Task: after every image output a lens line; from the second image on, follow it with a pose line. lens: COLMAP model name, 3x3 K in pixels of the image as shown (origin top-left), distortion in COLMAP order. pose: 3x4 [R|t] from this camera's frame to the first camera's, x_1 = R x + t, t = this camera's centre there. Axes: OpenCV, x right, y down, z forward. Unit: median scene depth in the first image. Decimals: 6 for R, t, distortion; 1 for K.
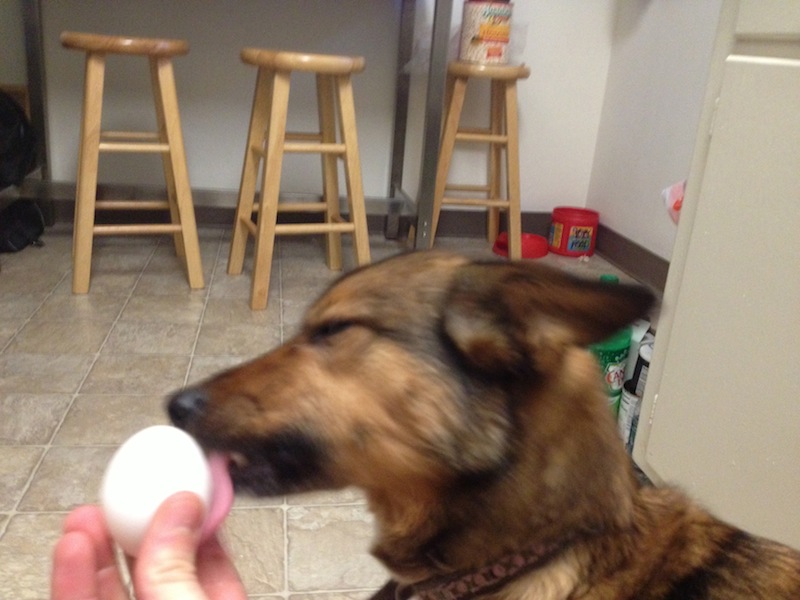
lens RADIAL K [[756.4, 0, 402.2], [0, 756.4, 288.3], [0, 0, 1]] dist [0.252282, -0.640178]
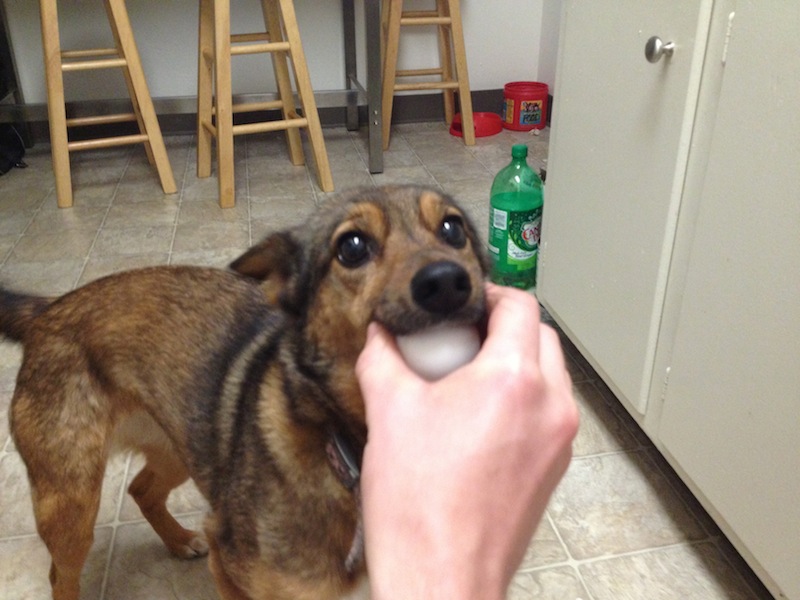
lens RADIAL K [[757.0, 0, 400.0], [0, 757.0, 300.0], [0, 0, 1]] dist [0.157609, -0.340861]
pose [[0.995667, -0.092065, -0.013090, 0.055614], [0.092979, 0.983444, 0.155538, 0.010433], [-0.001446, -0.156081, 0.987743, -0.095064]]
